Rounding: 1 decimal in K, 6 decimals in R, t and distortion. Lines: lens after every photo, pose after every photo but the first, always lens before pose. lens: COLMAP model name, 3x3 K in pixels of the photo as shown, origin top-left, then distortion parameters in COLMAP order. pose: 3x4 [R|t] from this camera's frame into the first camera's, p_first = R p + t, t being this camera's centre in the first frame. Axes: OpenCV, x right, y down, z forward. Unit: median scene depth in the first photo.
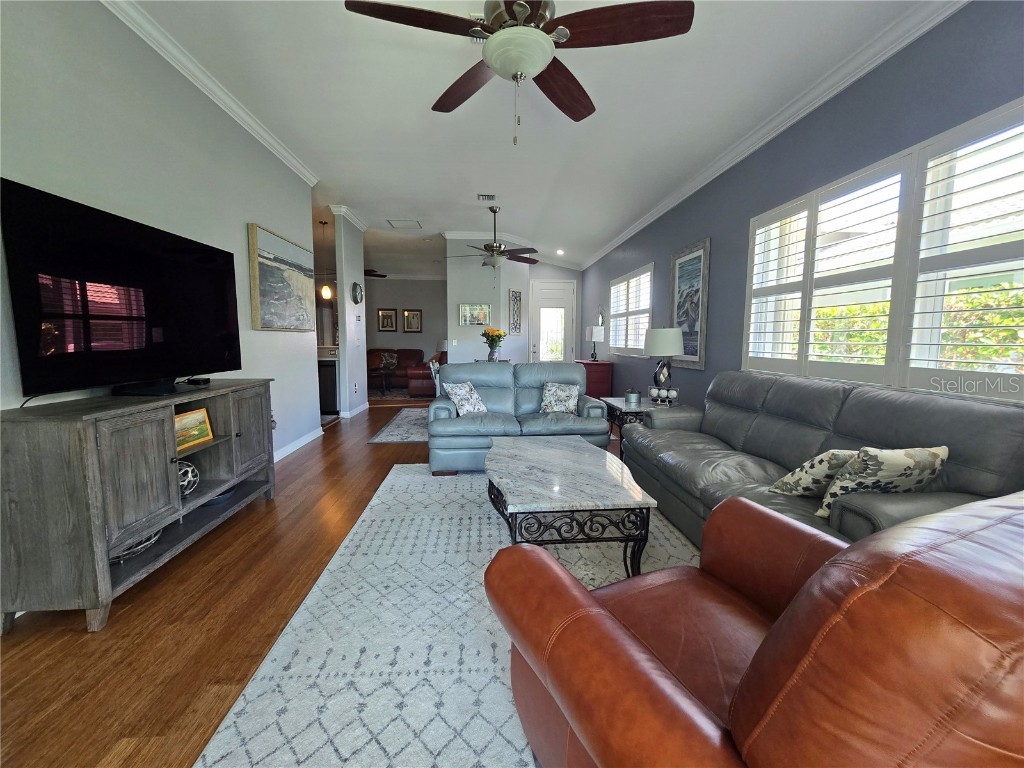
lens RADIAL K [[420.8, 0, 510.3], [0, 420.8, 381.2], [0, 0, 1]] dist [-0.000875, 0.000001]
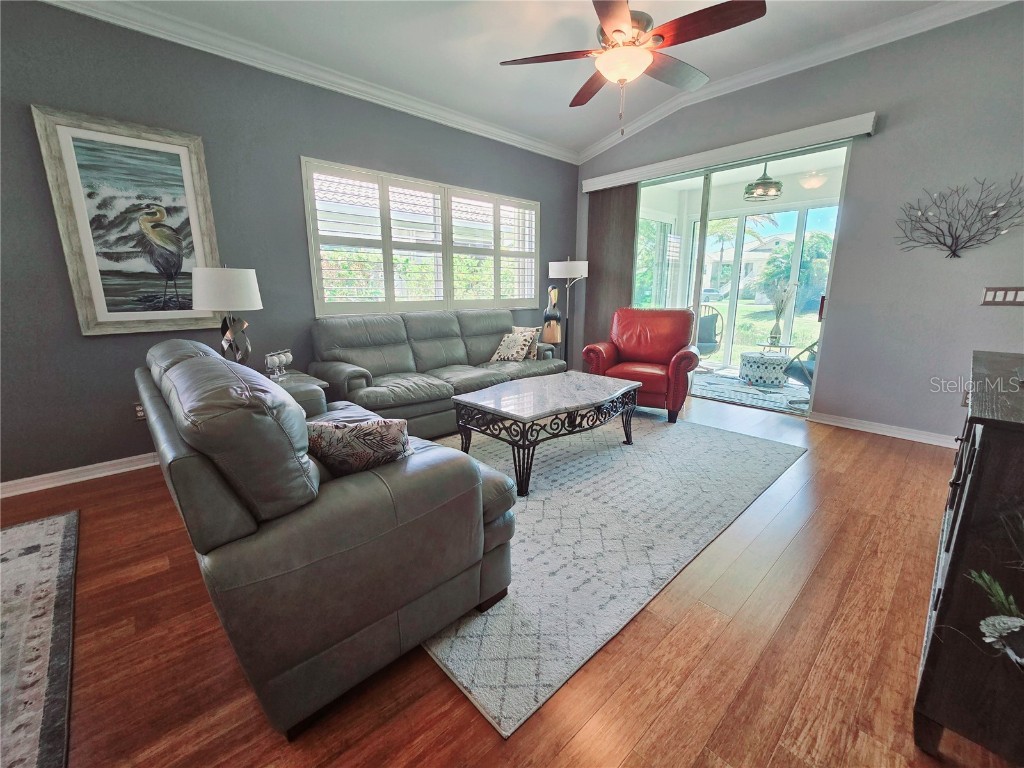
lens RADIAL K [[420.8, 0, 510.3], [0, 420.8, 381.2], [0, 0, 1]] dist [-0.000875, 0.000001]
pose [[-0.616982, -0.170192, 0.768354, -0.550466], [0.076590, 0.958715, 0.273859, -0.125206], [-0.783242, 0.227815, -0.578475, 1.327206]]
